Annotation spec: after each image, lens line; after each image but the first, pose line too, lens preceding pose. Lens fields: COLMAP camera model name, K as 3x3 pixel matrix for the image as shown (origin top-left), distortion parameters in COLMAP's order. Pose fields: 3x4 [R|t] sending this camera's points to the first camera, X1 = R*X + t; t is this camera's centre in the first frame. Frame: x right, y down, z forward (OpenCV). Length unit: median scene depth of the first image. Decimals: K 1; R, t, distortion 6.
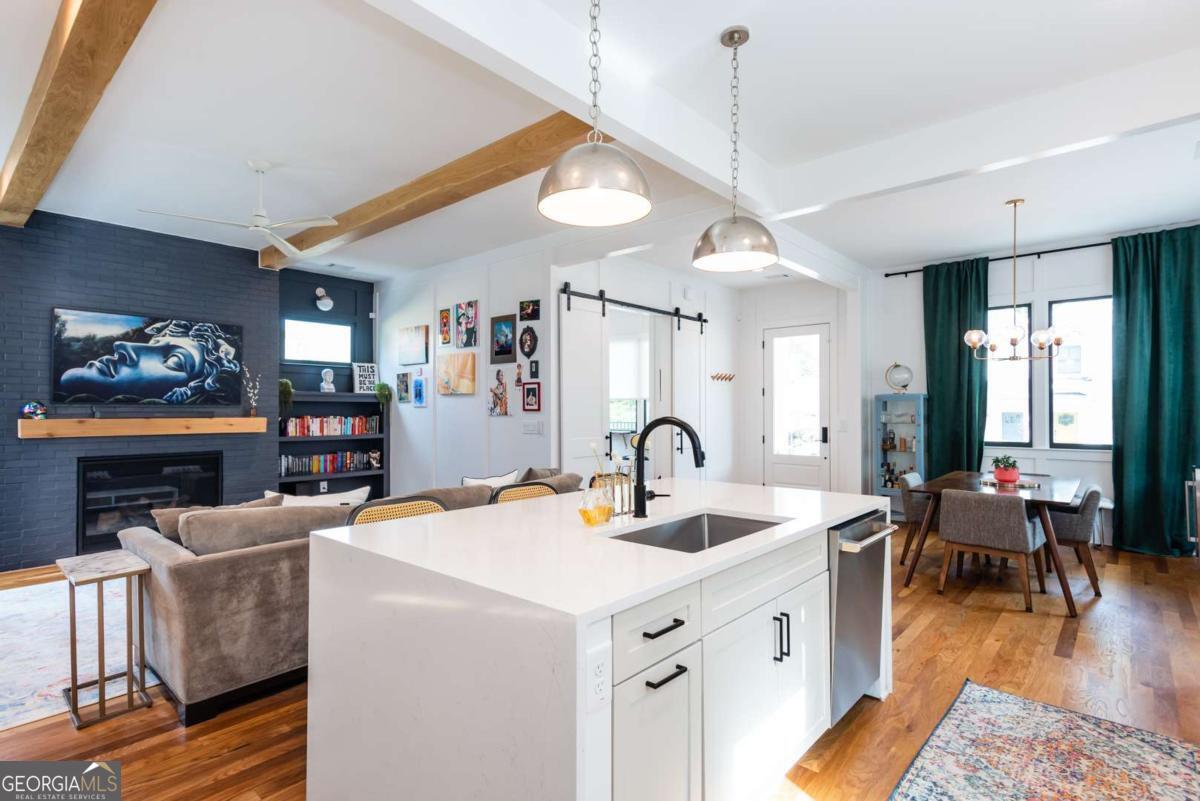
lens RADIAL K [[587.2, 0, 595.0], [0, 587.2, 402.3], [0, 0, 1]] dist [0.013809, 0.000523]
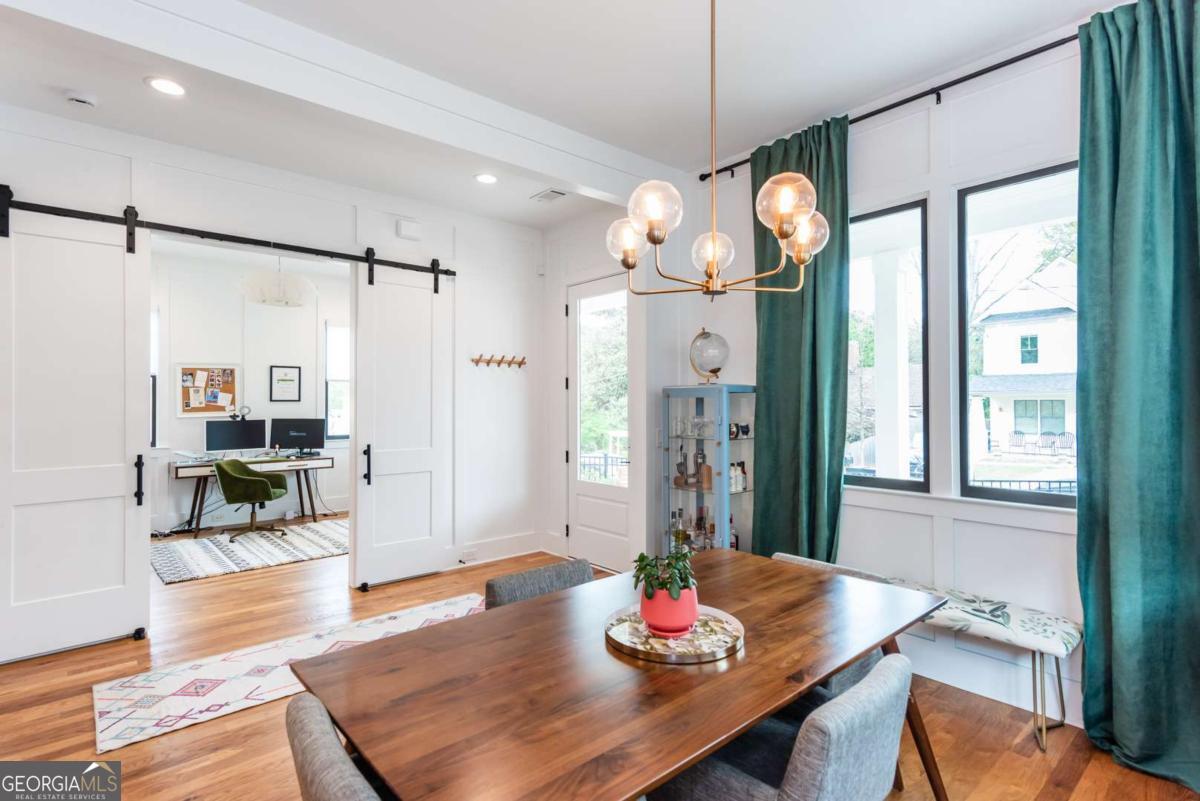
lens RADIAL K [[578.3, 0, 599.5], [0, 578.3, 394.5], [0, 0, 1]] dist [0.012311, 0.000068]
pose [[0.993619, -0.006663, -0.112594, 0.531645], [0.006843, 0.999976, 0.001219, -0.007627], [0.112583, -0.001982, 0.993640, 0.500152]]
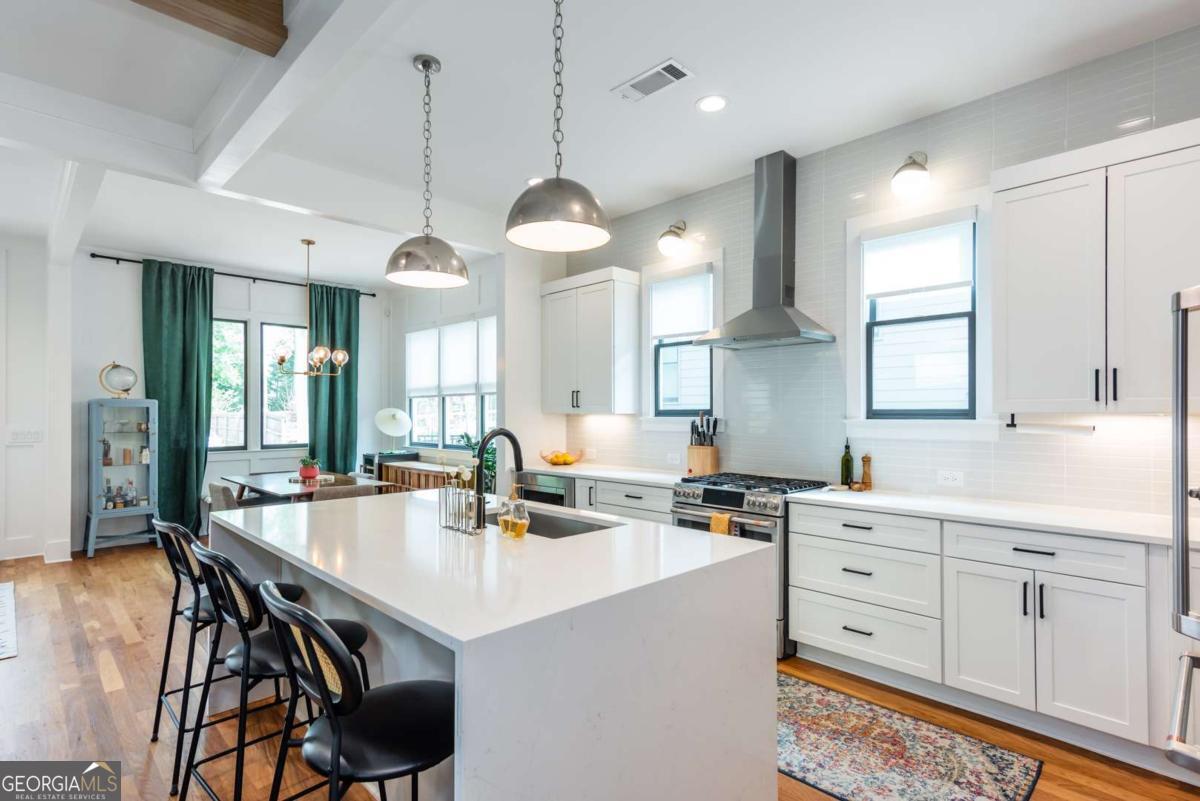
lens RADIAL K [[601.9, 0, 594.5], [0, 601.9, 407.7], [0, 0, 1]] dist [0.018282, 0.000229]
pose [[0.074494, 0.008722, 0.997183, -0.359246], [-0.010904, 0.999909, -0.007931, -0.001933], [-0.997162, -0.010283, 0.074582, 0.266180]]
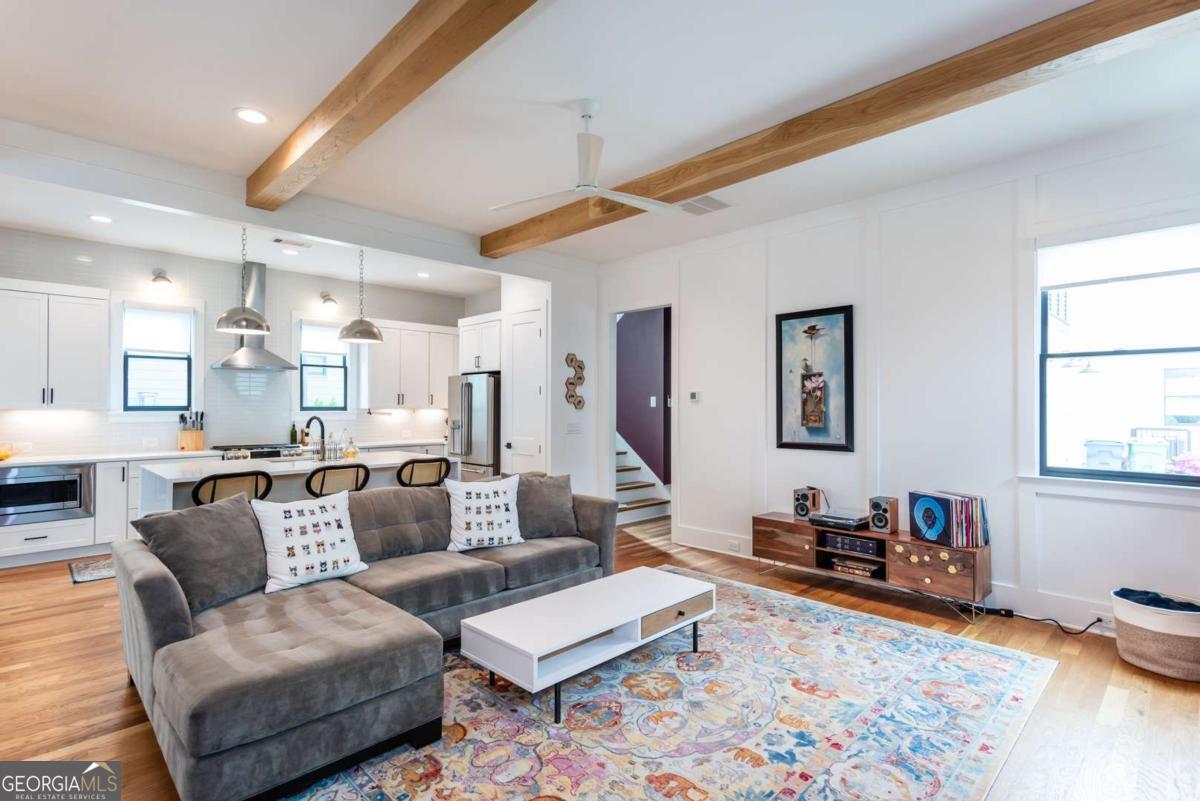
lens RADIAL K [[581.7, 0, 603.1], [0, 581.7, 402.3], [0, 0, 1]] dist [0.012938, -0.000736]
pose [[-0.998195, 0.000013, 0.060062, -0.425231], [-0.001184, 0.999802, -0.019887, 0.006181], [-0.060050, -0.019923, -0.997997, 1.185250]]
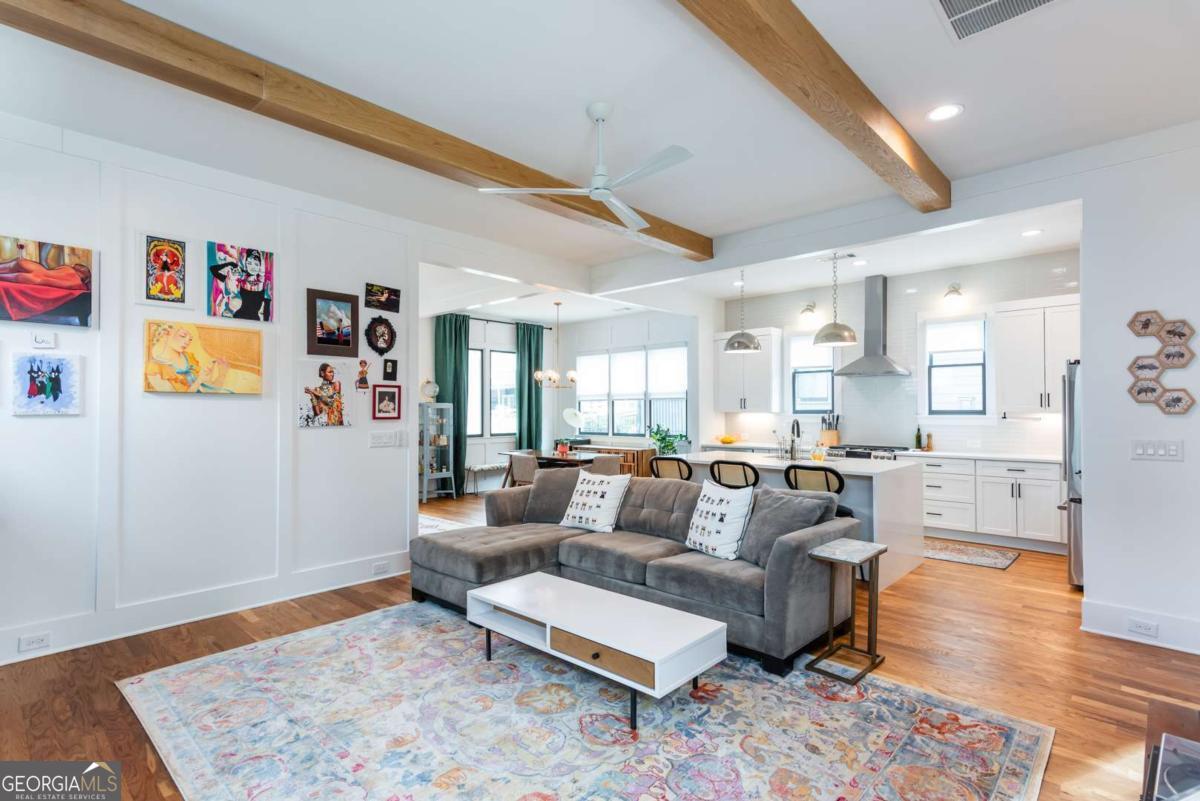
lens RADIAL K [[589.4, 0, 598.8], [0, 589.4, 404.1], [0, 0, 1]] dist [0.018594, 0.000175]
pose [[0.025956, 0.011611, 0.999596, -0.907133], [-0.010108, 0.999884, -0.011352, -0.000240], [-0.999612, -0.009809, 0.026070, 0.650595]]
